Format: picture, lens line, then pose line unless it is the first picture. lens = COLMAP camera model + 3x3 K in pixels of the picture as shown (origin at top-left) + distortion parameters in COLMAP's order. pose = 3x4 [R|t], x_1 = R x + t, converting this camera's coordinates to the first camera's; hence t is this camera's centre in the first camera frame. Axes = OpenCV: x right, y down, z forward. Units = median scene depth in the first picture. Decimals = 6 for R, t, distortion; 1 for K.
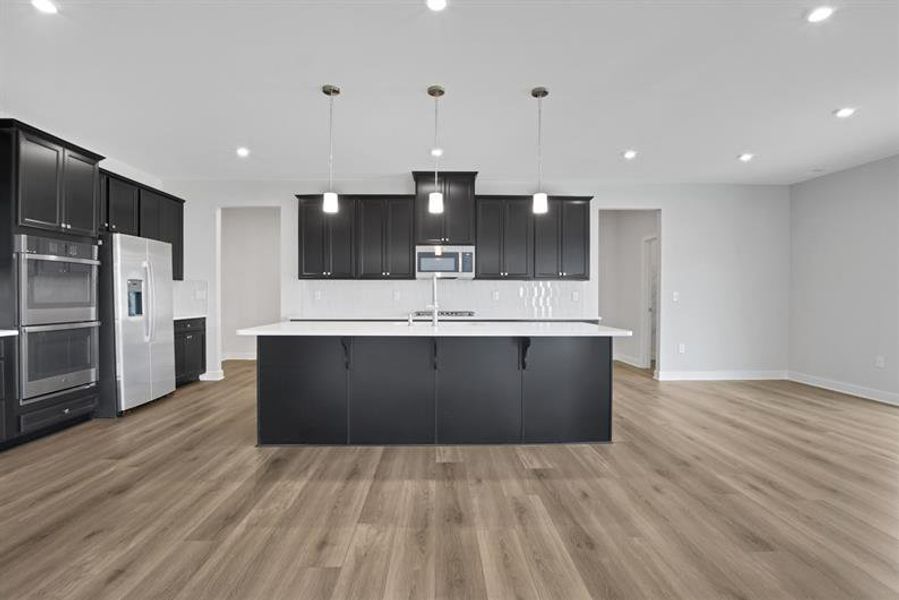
lens RADIAL K [[445.4, 0, 446.2], [0, 445.4, 298.2], [0, 0, 1]] dist [-0.003167, -0.000470]
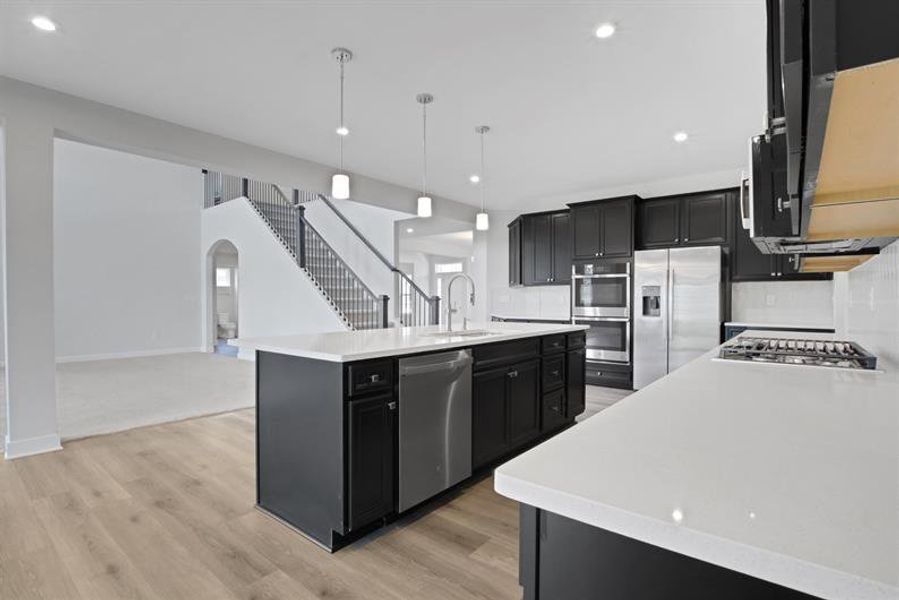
lens RADIAL K [[445.4, 0, 446.2], [0, 445.4, 298.2], [0, 0, 1]] dist [-0.003167, -0.000470]
pose [[-0.653105, -0.004080, -0.757256, 0.558938], [-0.006931, 0.999976, 0.000589, -0.005212], [0.757235, 0.005633, -0.653118, 1.323805]]
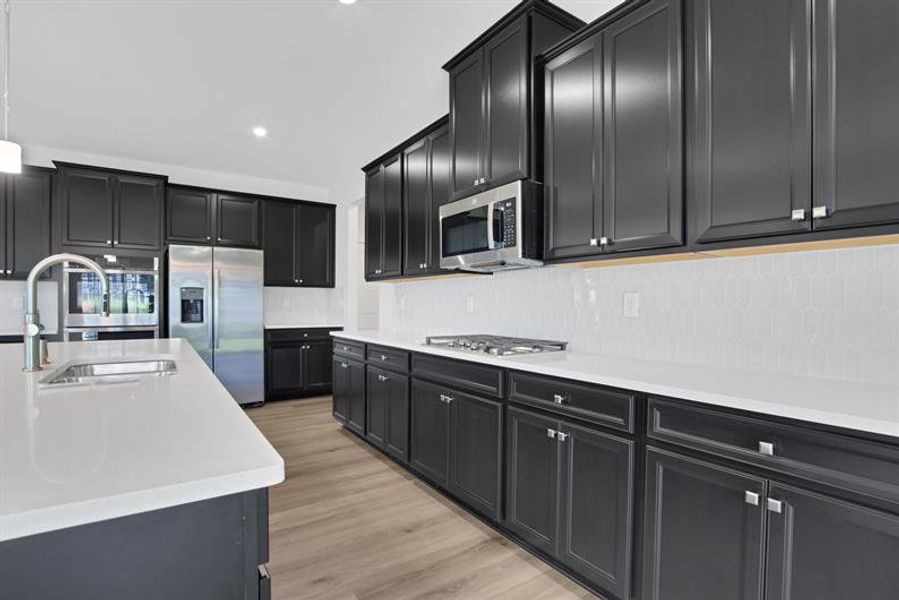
lens RADIAL K [[440.3, 0, 446.5], [0, 440.3, 305.2], [0, 0, 1]] dist [-0.024924, 0.000031]
pose [[0.524027, 0.005255, -0.851685, 0.464447], [-0.008748, 0.999961, 0.000787, -0.006347], [0.851657, 0.007039, 0.524053, 0.940839]]
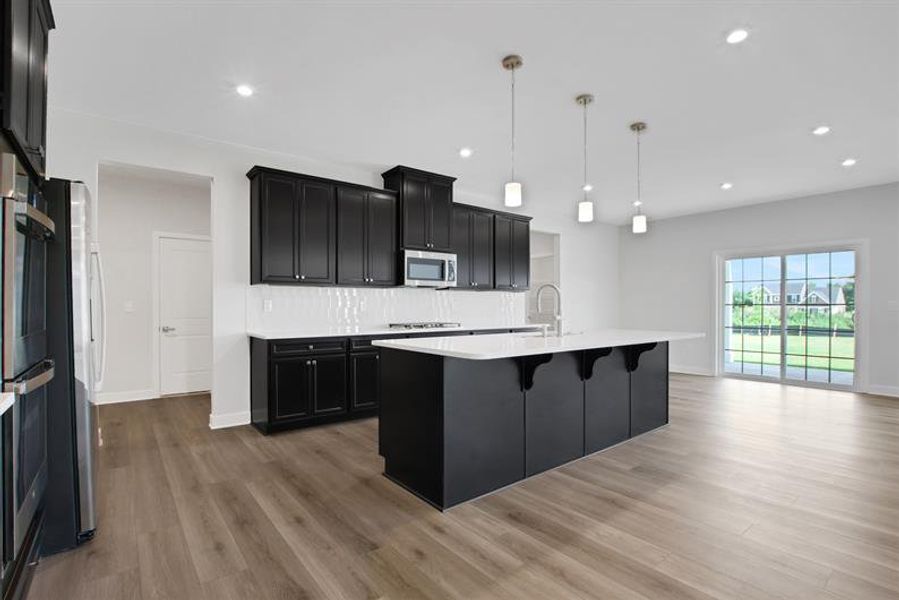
lens RADIAL K [[423.0, 0, 461.6], [0, 423.0, 307.0], [0, 0, 1]] dist [-0.002571, -0.000232]
pose [[0.789275, -0.009439, 0.613968, -0.640211], [0.006037, 0.999953, 0.007612, -0.010608], [-0.614010, -0.002301, 0.789295, 0.324553]]
